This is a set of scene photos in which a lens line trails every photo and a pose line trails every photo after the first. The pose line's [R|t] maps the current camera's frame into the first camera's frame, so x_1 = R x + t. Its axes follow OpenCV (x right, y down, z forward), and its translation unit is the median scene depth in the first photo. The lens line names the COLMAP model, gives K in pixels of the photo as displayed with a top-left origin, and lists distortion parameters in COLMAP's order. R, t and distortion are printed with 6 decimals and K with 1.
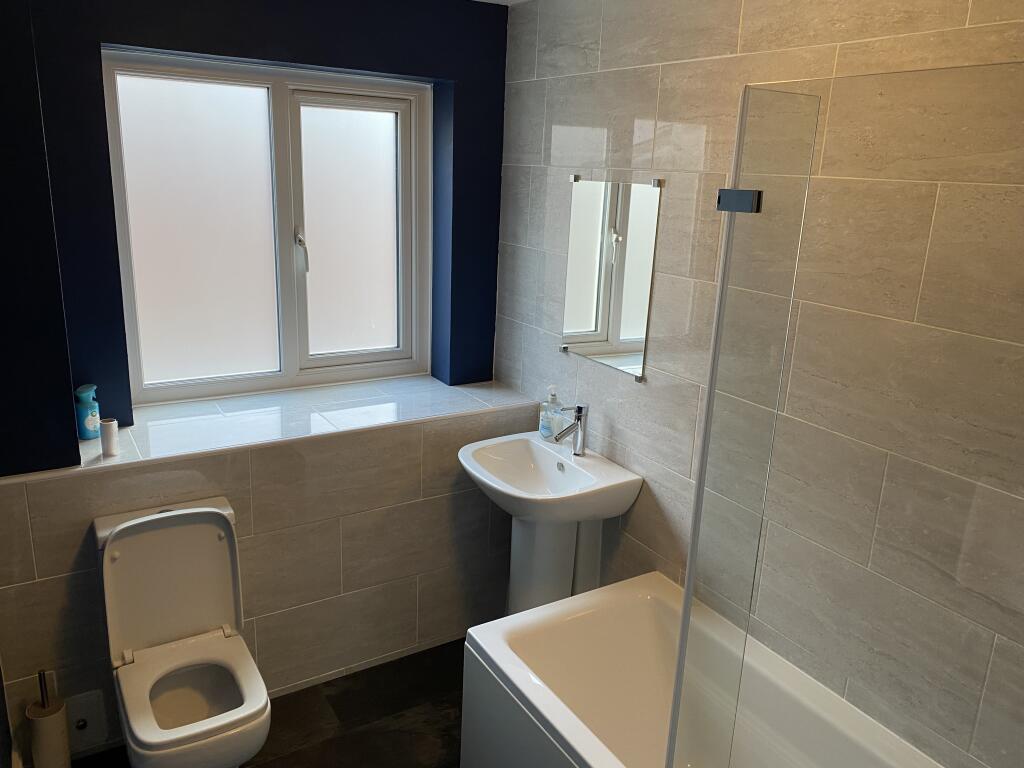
lens RADIAL K [[775.2, 0, 512.5], [0, 775.2, 382.2], [0, 0, 1]] dist [0.008969, -0.003690]
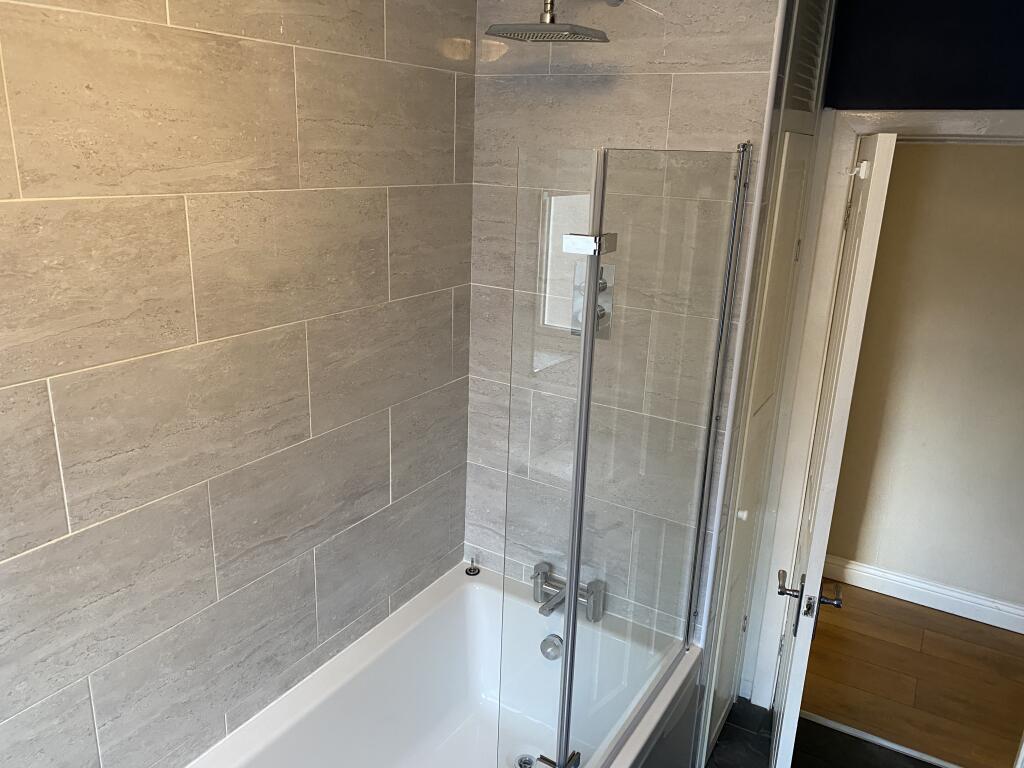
lens RADIAL K [[775.2, 0, 511.6], [0, 775.2, 383.2], [0, 0, 1]] dist [0.008969, -0.003690]
pose [[-0.462893, -0.316964, 0.827807, -0.450296], [0.187934, 0.877559, 0.441102, -0.378903], [-0.866263, 0.359756, -0.346648, 1.021167]]
